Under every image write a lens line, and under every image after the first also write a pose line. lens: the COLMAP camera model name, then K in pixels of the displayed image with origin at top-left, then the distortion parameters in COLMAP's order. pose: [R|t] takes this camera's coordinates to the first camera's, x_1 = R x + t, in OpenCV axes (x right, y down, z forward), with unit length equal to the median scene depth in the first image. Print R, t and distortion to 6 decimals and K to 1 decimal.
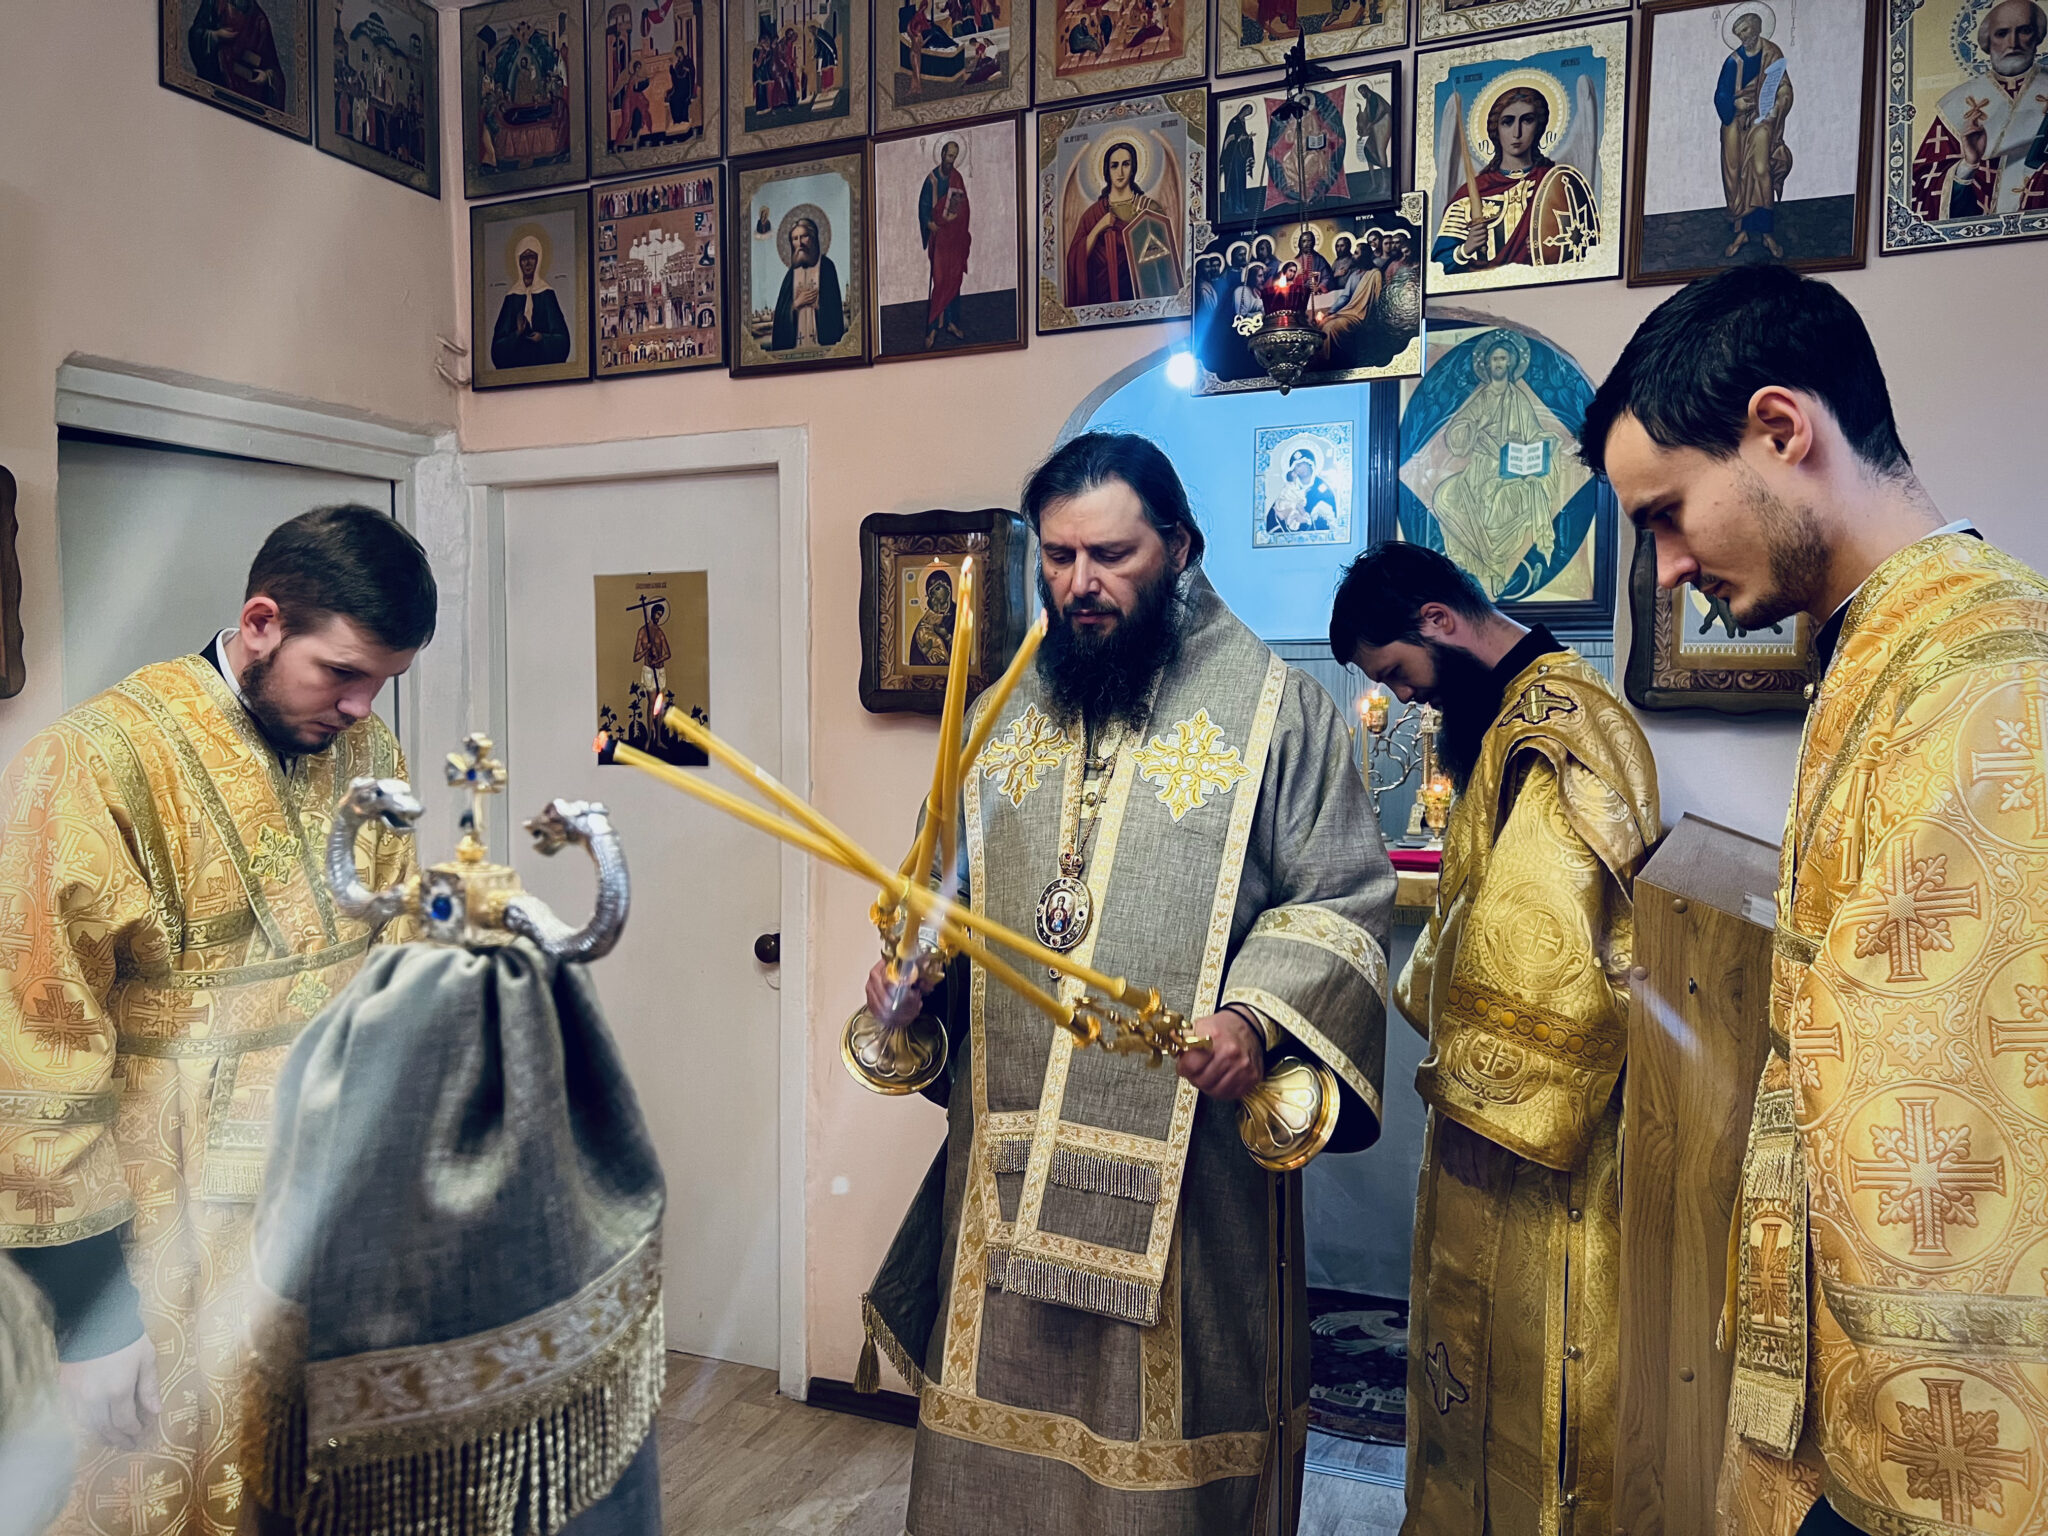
lens RADIAL K [[1581.4, 0, 1018.0], [0, 1581.4, 759.2], [0, 0, 1]] dist [0.050896, -0.050011]
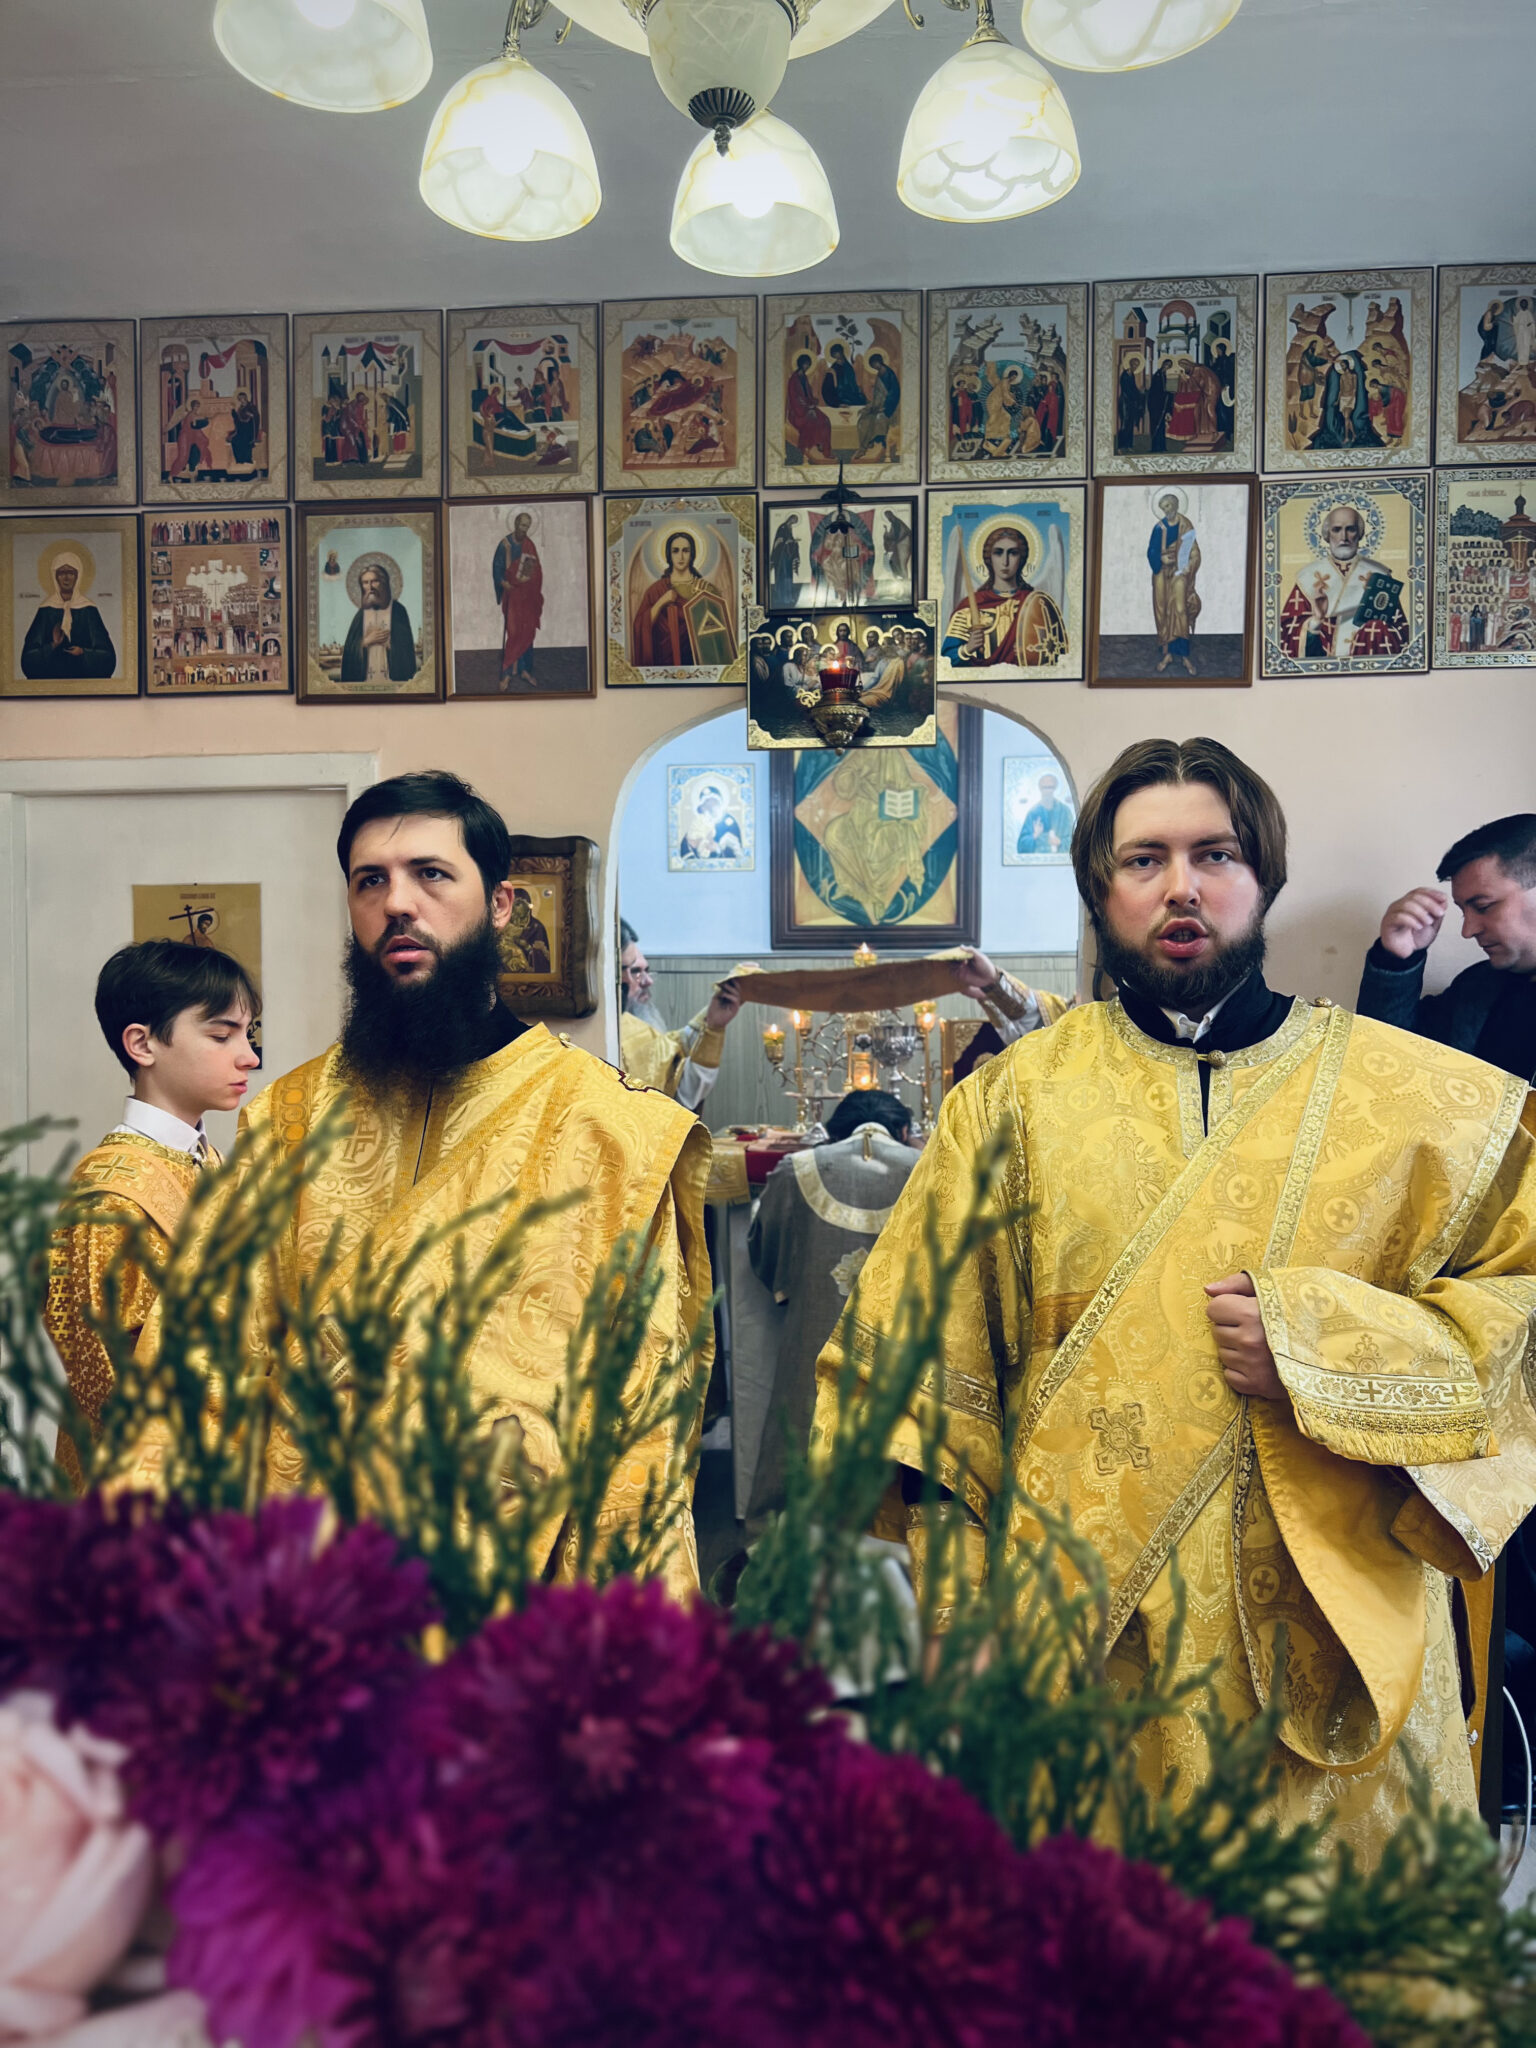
lens RADIAL K [[1581.4, 0, 775.6], [0, 1581.4, 1036.5], [0, 0, 1]] dist [0.050896, -0.050011]
pose [[0.944822, -0.007870, 0.327488, -0.241567], [0.016054, 0.999623, -0.022293, 0.013344], [-0.327189, 0.026321, 0.944592, -0.118734]]
